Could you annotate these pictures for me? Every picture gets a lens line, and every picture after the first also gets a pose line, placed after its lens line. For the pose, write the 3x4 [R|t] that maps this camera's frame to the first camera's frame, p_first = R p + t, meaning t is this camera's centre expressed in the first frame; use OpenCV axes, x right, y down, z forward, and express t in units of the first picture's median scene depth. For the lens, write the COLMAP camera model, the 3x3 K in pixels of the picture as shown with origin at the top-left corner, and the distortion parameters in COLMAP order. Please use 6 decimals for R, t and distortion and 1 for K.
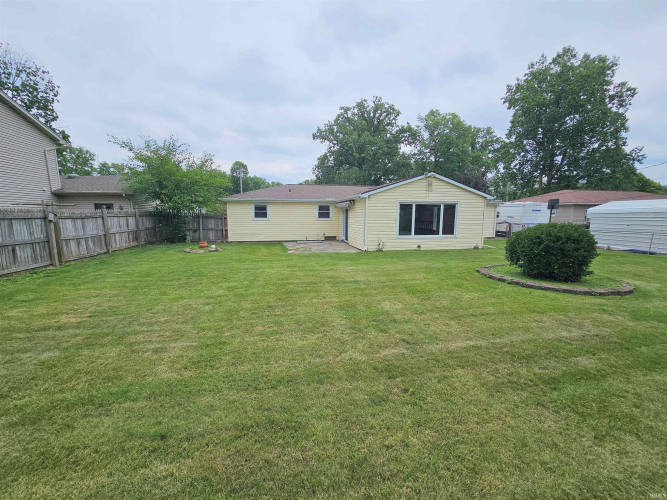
lens RADIAL K [[275.0, 0, 334.9], [0, 275.0, 251.9], [0, 0, 1]] dist [0.000848, -0.000584]
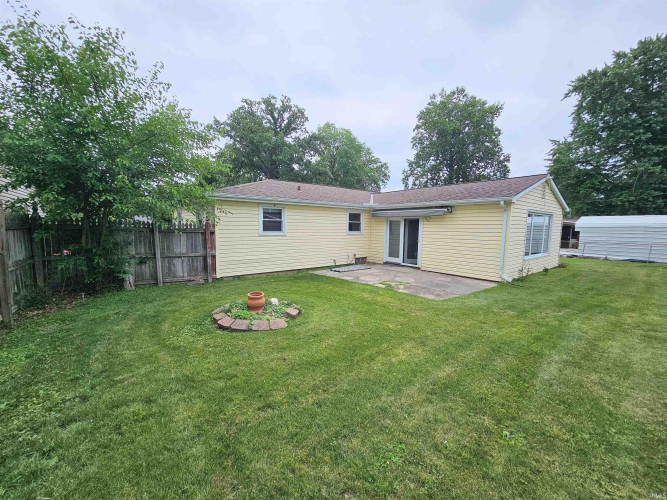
lens RADIAL K [[275.0, 0, 332.4], [0, 275.0, 251.0], [0, 0, 1]] dist [0.000848, -0.000584]
pose [[0.890320, -0.034842, 0.454001, -0.415681], [0.053723, 0.998142, -0.028750, -0.060408], [-0.452155, 0.049987, 0.890537, 0.436675]]
